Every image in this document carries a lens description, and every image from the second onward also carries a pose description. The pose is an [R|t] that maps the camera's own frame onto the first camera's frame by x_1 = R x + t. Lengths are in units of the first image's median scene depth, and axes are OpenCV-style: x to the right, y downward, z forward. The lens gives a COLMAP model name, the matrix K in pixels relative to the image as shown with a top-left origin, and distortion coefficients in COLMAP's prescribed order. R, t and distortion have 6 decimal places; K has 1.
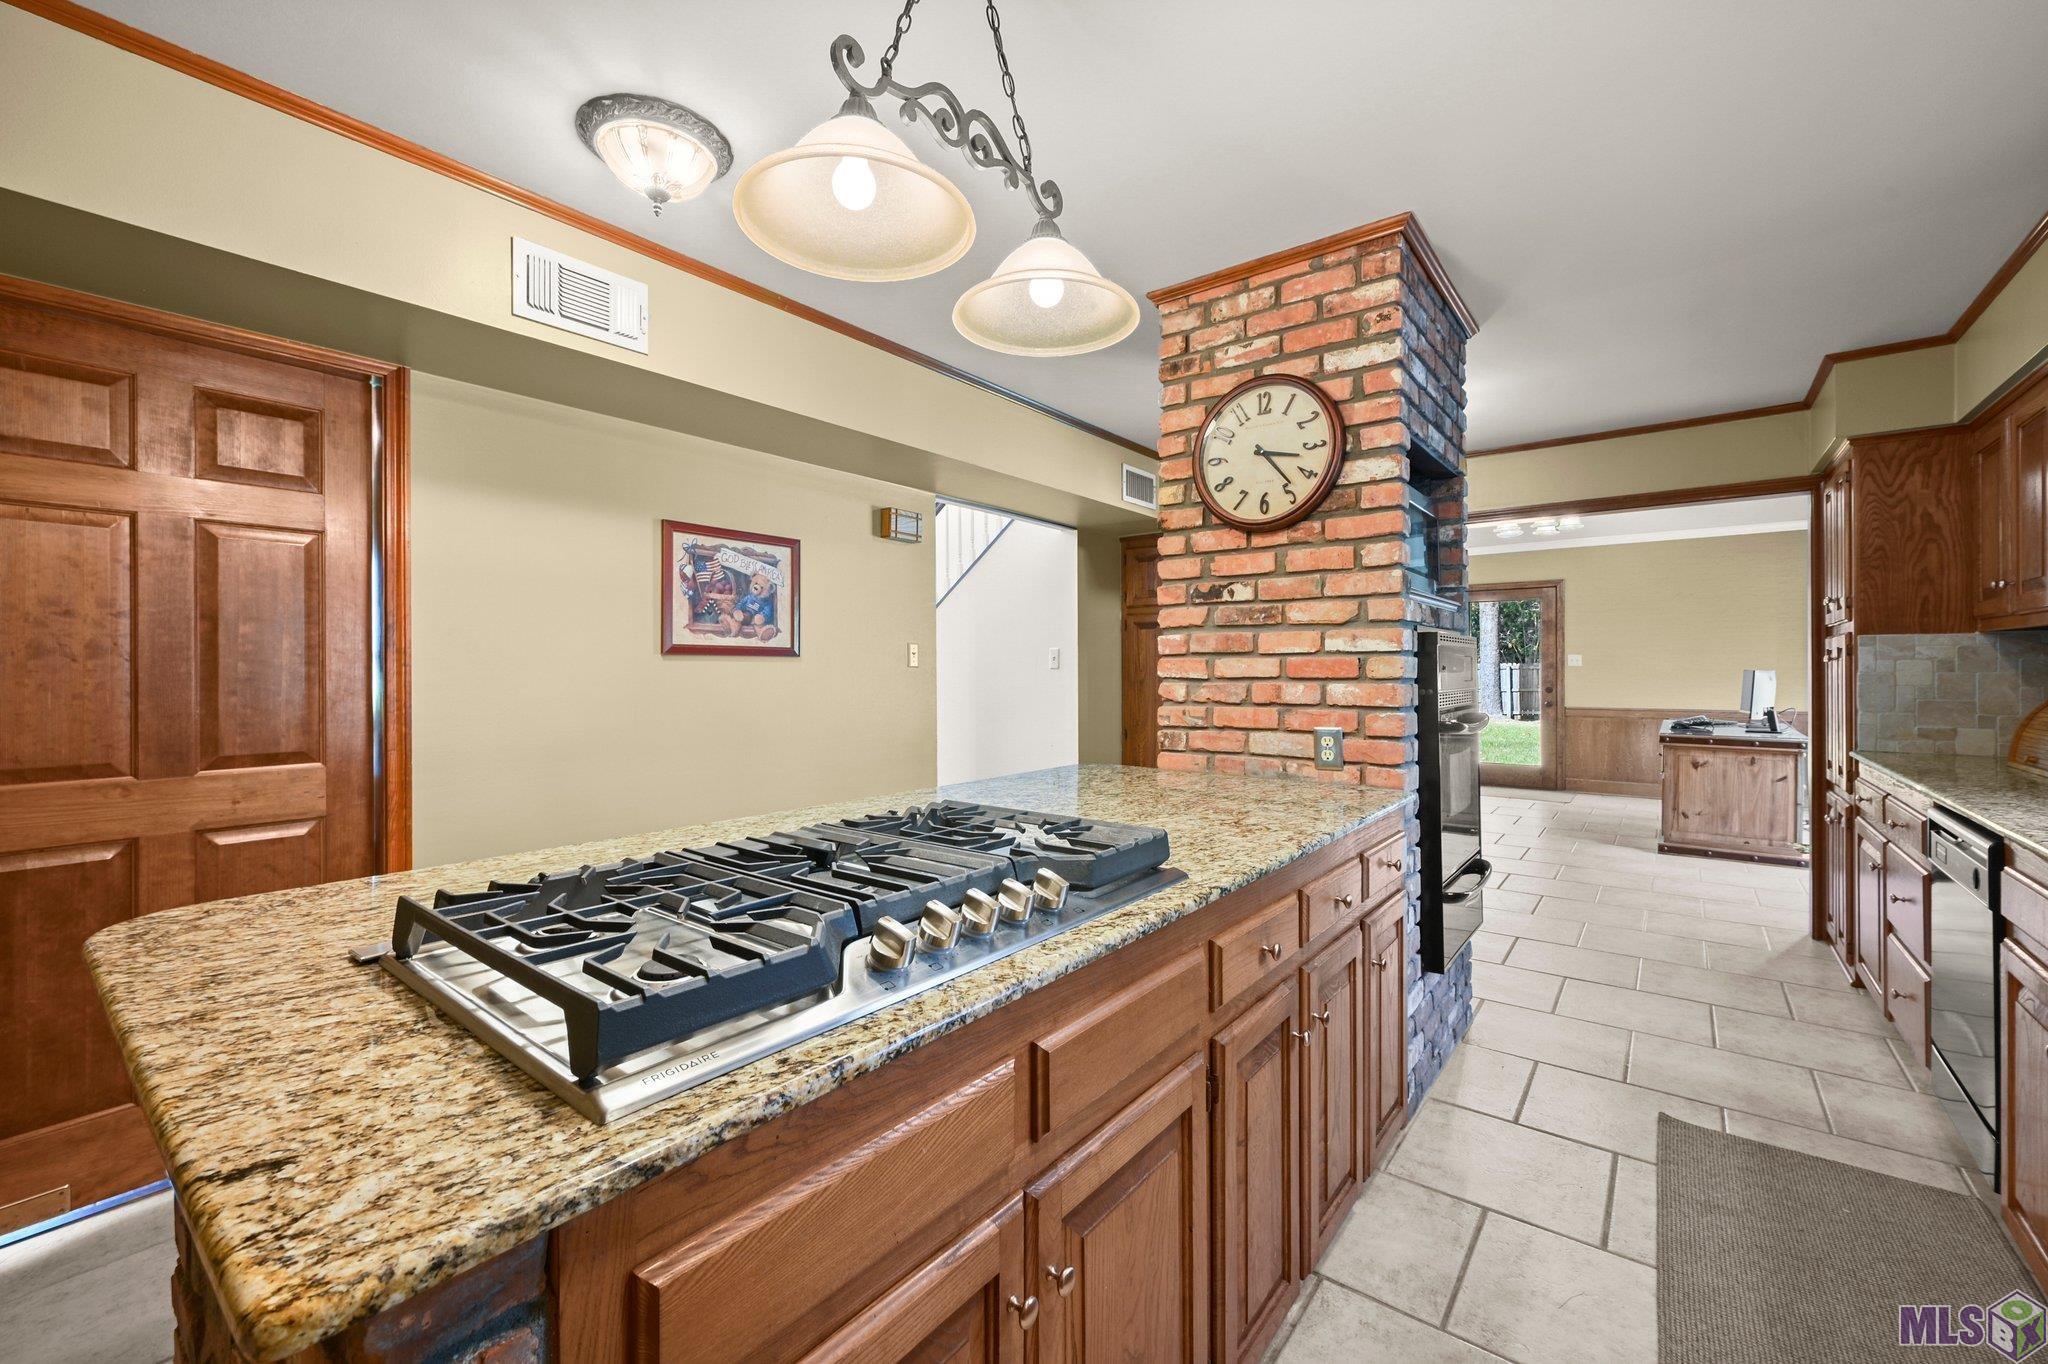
lens RADIAL K [[833.9, 0, 1018.7], [0, 833.9, 667.1], [0, 0, 1]] dist [0.000744, -0.000184]
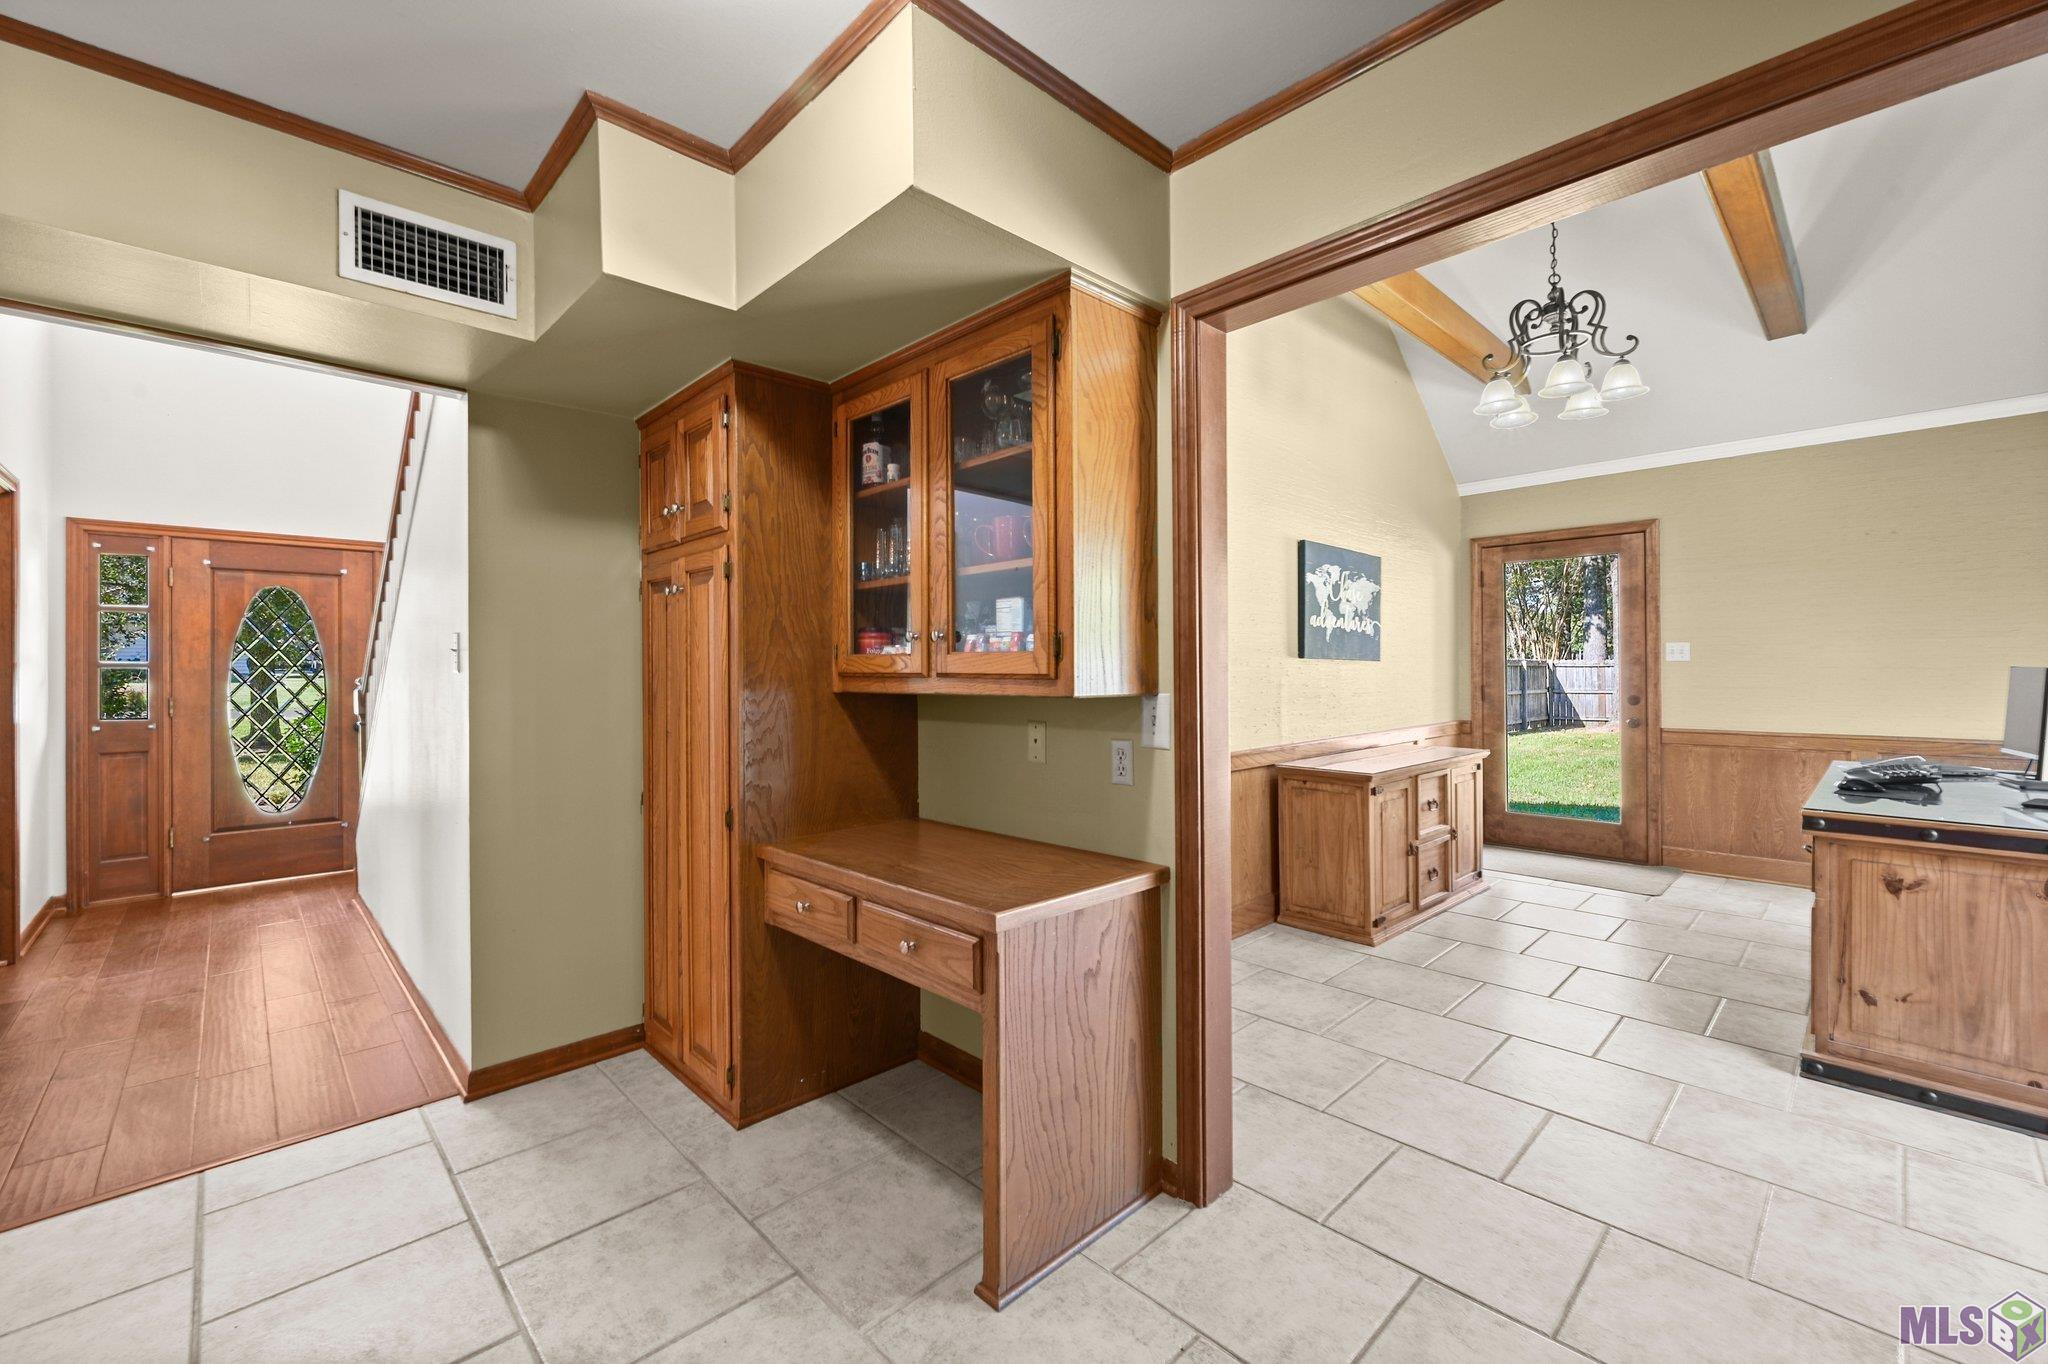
lens RADIAL K [[833.9, 0, 1018.7], [0, 833.9, 667.1], [0, 0, 1]] dist [0.000744, -0.000184]
pose [[0.989986, -0.006855, -0.140999, 0.416635], [0.006721, 0.999976, -0.001427, 0.001391], [0.141005, 0.000465, 0.990009, 0.498907]]
